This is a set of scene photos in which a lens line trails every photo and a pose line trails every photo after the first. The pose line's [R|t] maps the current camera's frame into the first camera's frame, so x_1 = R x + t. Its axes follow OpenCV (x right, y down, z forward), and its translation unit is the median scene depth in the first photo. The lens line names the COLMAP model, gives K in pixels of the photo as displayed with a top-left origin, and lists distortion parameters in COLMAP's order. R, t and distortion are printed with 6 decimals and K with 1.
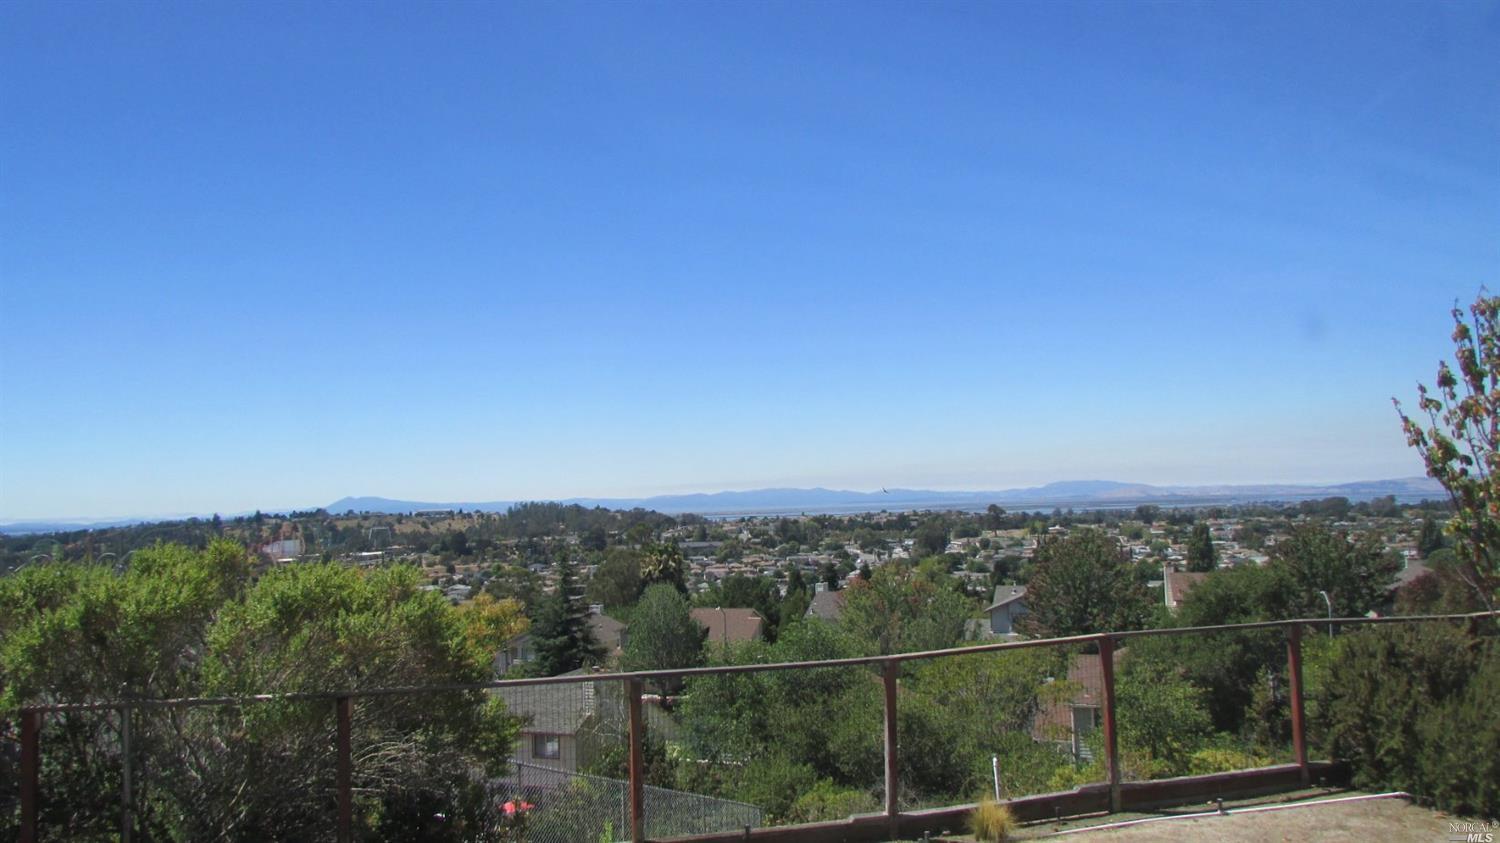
lens RADIAL K [[1062.4, 0, 757.7], [0, 1062.4, 411.7], [0, 0, 1]] dist [-0.037526, 0.009200]
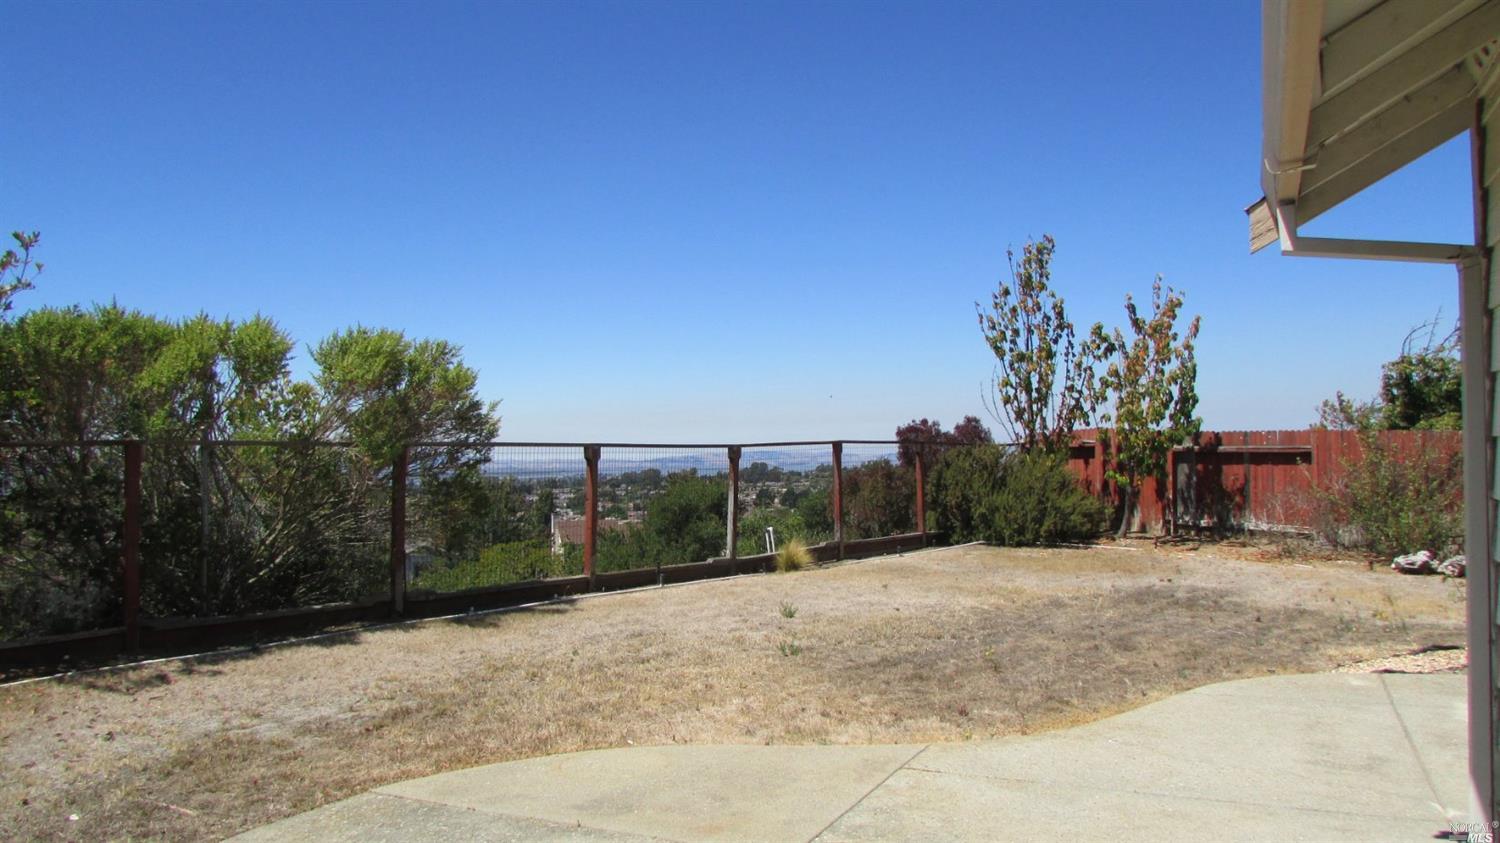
lens RADIAL K [[1062.4, 0, 724.1], [0, 1062.4, 407.3], [0, 0, 1]] dist [-0.037526, 0.009200]
pose [[0.836486, 0.039083, 0.546593, -0.195341], [-0.050259, 0.998721, 0.005502, 0.052476], [-0.545679, -0.032073, 0.837380, -0.047954]]
